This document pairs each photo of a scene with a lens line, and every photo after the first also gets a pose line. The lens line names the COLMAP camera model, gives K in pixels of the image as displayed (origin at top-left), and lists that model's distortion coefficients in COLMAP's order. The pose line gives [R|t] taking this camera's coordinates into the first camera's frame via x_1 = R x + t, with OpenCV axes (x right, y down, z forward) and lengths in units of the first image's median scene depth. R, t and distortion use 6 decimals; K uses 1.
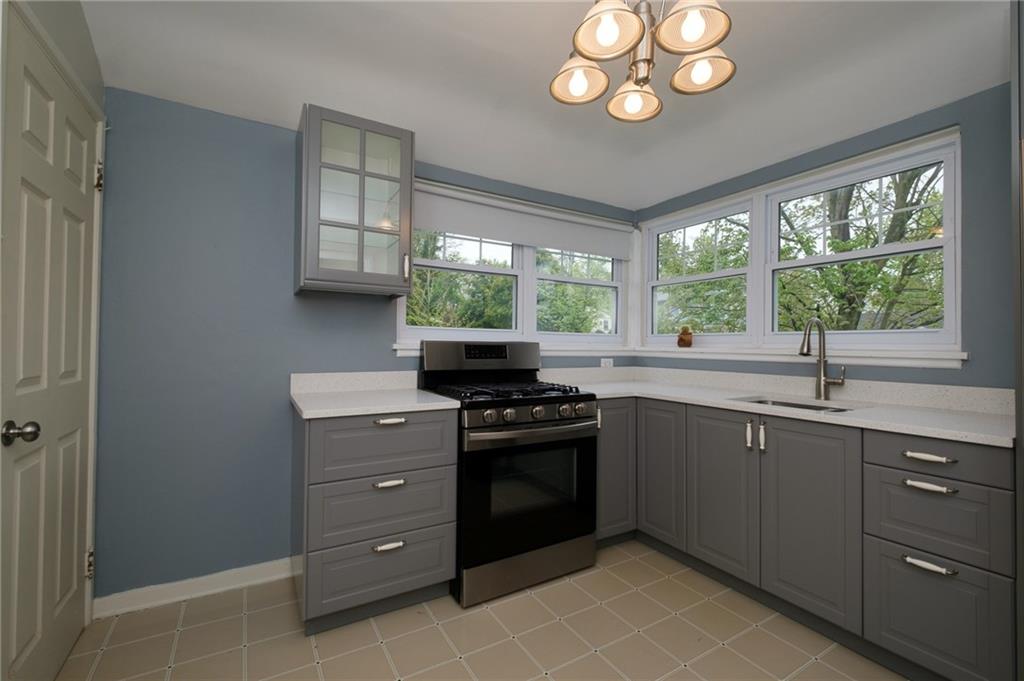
lens RADIAL K [[442.7, 0, 516.7], [0, 442.7, 339.5], [0, 0, 1]] dist [0.003298, -0.003592]
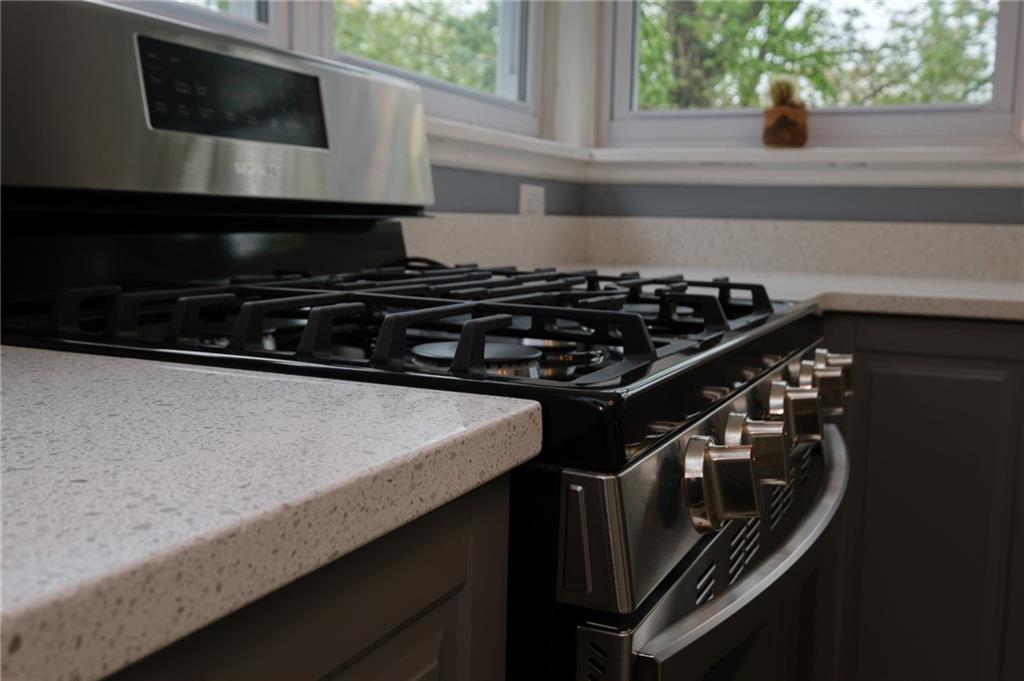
lens RADIAL K [[1045.7, 0, 515.9], [0, 1045.7, 341.2], [0, 0, 1]] dist [-0.014015, 0.000000]
pose [[0.831503, -0.054442, 0.552846, -0.256917], [-0.027525, 0.989926, 0.138883, 0.075639], [-0.554837, -0.130699, 0.821628, 0.691763]]
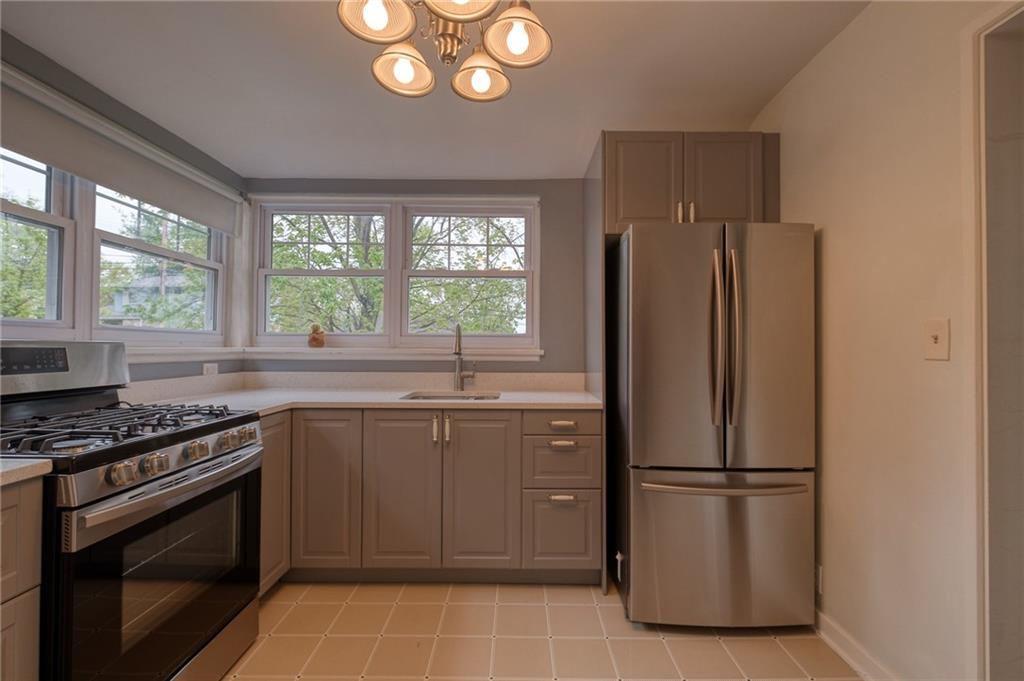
lens RADIAL K [[442.7, 0, 518.8], [0, 442.7, 339.3], [0, 0, 1]] dist [0.003298, -0.003592]
pose [[0.513981, 0.005944, 0.857781, -0.262144], [-0.012206, 0.999925, 0.000385, -0.006433], [-0.857715, -0.010668, 0.514015, 0.248795]]
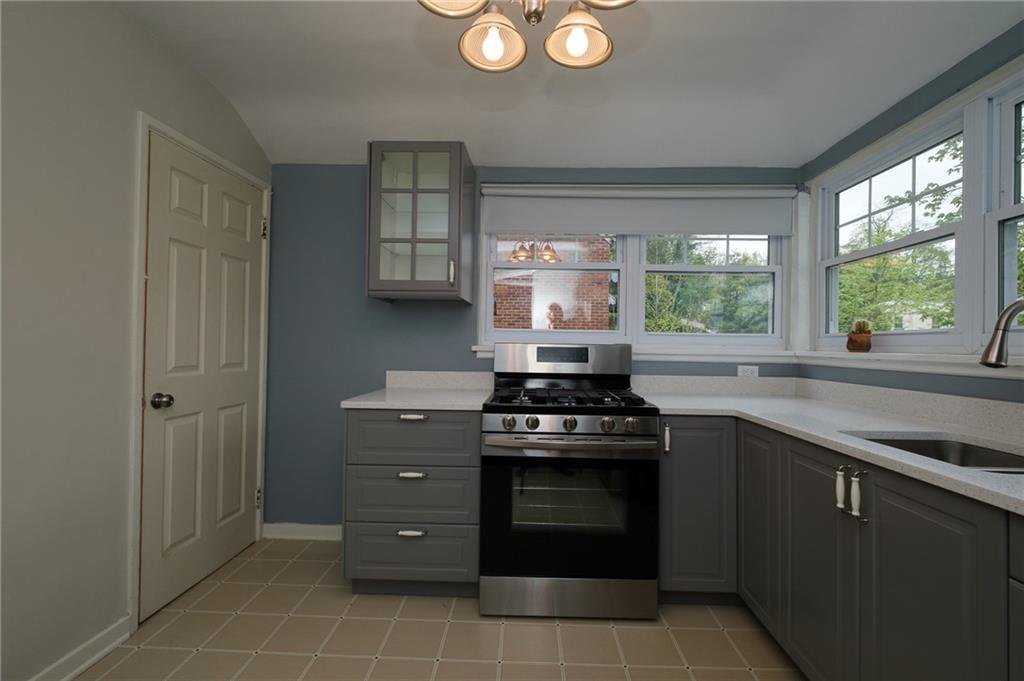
lens RADIAL K [[442.7, 0, 519.1], [0, 442.7, 341.0], [0, 0, 1]] dist [0.003298, -0.003592]
pose [[0.842083, -0.004733, -0.539327, 0.431118], [0.001792, 0.999981, -0.005977, 0.005540], [0.539345, 0.004066, 0.842075, 0.196221]]
